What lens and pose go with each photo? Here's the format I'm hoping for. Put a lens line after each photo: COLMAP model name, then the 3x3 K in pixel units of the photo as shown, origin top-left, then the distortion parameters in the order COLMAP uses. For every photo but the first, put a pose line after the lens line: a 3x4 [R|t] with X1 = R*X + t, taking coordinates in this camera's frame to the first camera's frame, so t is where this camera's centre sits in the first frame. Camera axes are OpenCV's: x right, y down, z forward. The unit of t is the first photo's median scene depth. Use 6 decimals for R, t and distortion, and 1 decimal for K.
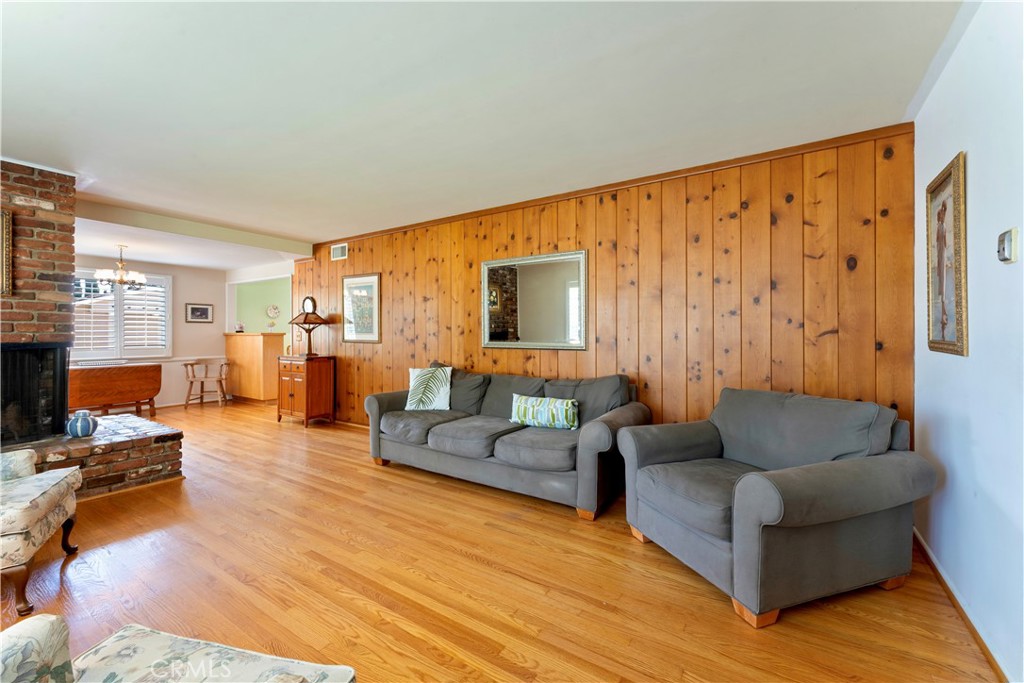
lens RADIAL K [[427.9, 0, 514.3], [0, 427.9, 334.4], [0, 0, 1]] dist [-0.001505, -0.000225]
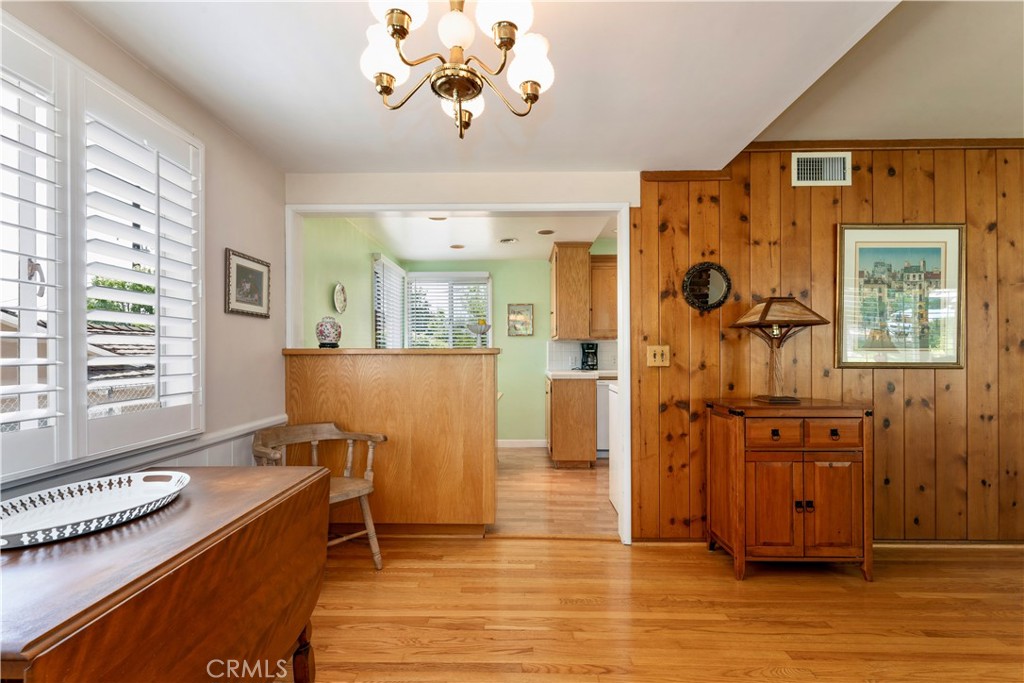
lens RADIAL K [[465.0, 0, 515.3], [0, 465.0, 357.2], [0, 0, 1]] dist [-0.001384, -0.000006]
pose [[0.843989, -0.007333, 0.536311, -0.797892], [0.003710, 0.999962, 0.007835, 0.001209], [-0.536348, -0.004623, 0.843984, 0.638442]]
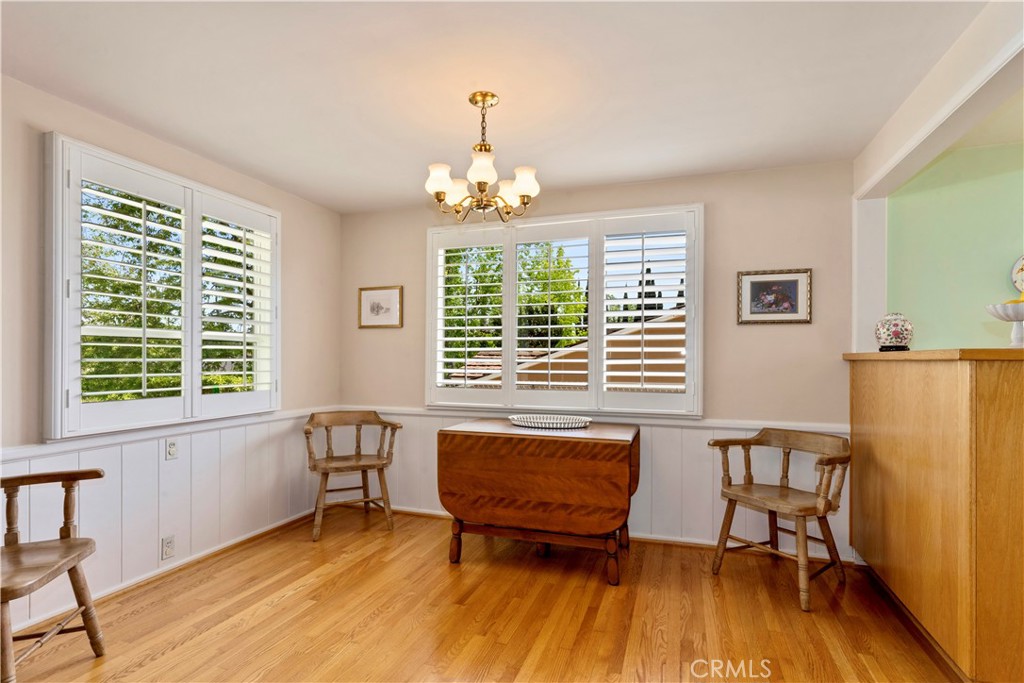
lens RADIAL K [[521.4, 0, 501.9], [0, 521.4, 355.6], [0, 0, 1]] dist [-0.006607, 0.000781]
pose [[0.244187, -0.004005, -0.969720, -0.399491], [-0.008676, 0.999942, -0.006314, 0.003090], [0.969689, 0.009955, 0.244138, 0.720010]]
